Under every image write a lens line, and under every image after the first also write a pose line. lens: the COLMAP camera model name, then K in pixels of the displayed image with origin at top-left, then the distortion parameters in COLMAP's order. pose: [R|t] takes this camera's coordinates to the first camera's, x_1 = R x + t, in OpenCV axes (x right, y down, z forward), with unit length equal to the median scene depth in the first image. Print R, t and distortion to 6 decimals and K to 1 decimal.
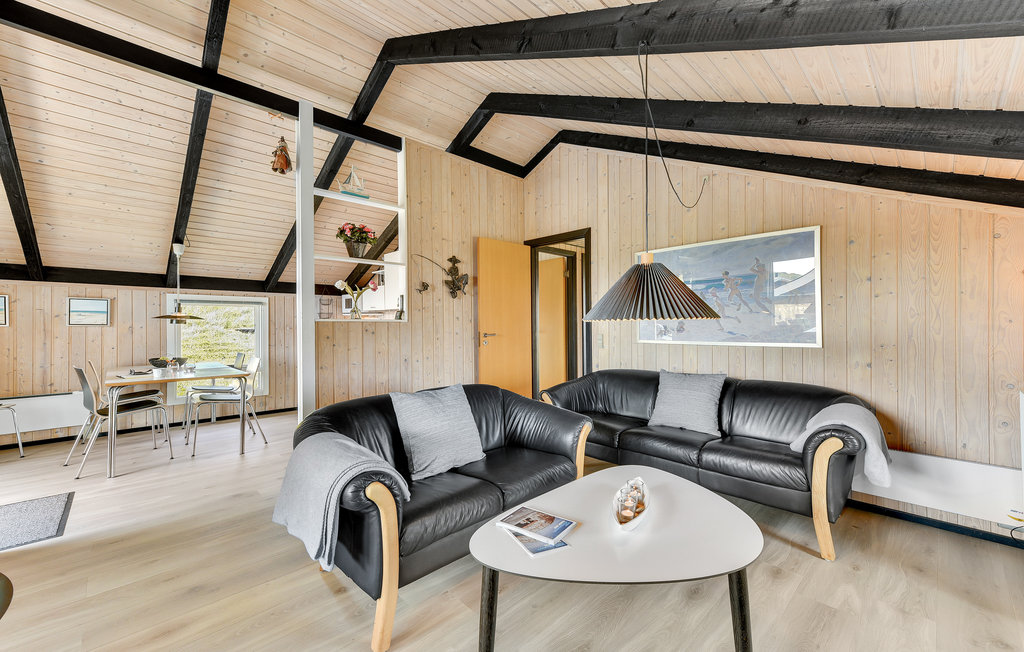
lens RADIAL K [[417.0, 0, 512.0], [0, 417.0, 326.0], [0, 0, 1]] dist [-0.000260, -0.000042]
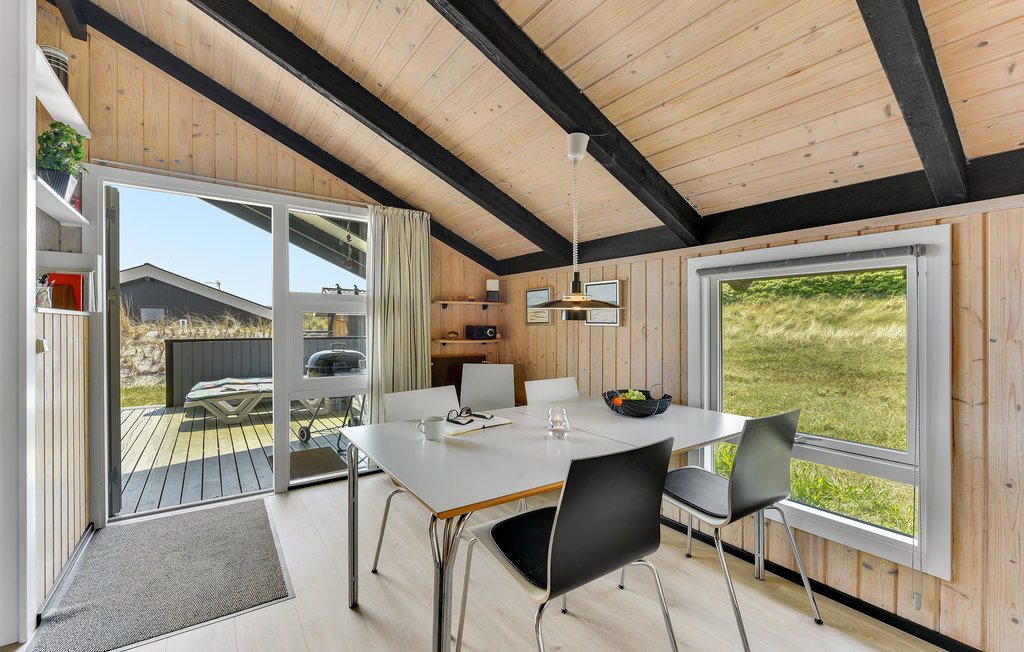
lens RADIAL K [[417.0, 0, 512.0], [0, 417.0, 326.0], [0, 0, 1]] dist [-0.000260, -0.000042]
pose [[-0.149772, 0.004750, -0.988709, -0.100554], [-0.008239, 0.999948, 0.006052, -0.000327], [0.988686, 0.009052, -0.149725, 0.278591]]
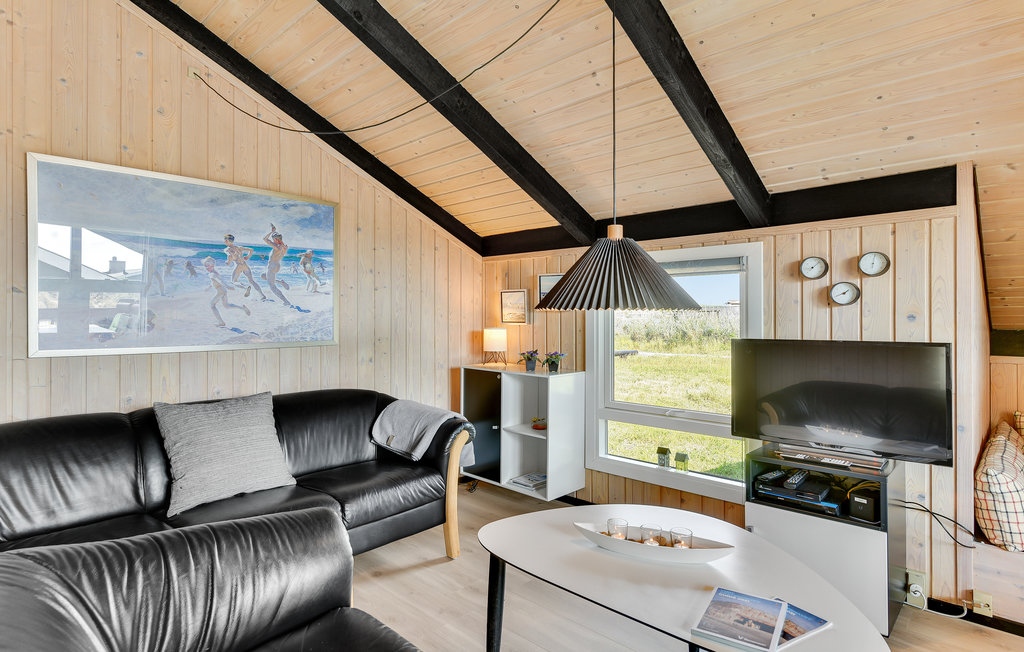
lens RADIAL K [[531.0, 0, 512.0], [0, 531.0, 326.0], [0, 0, 1]] dist [-0.000057, 0.000052]
pose [[-0.040206, -0.010760, 0.999133, -0.425300], [0.000284, 0.999942, 0.010781, 0.001714], [-0.999191, 0.000717, -0.040201, 0.779961]]
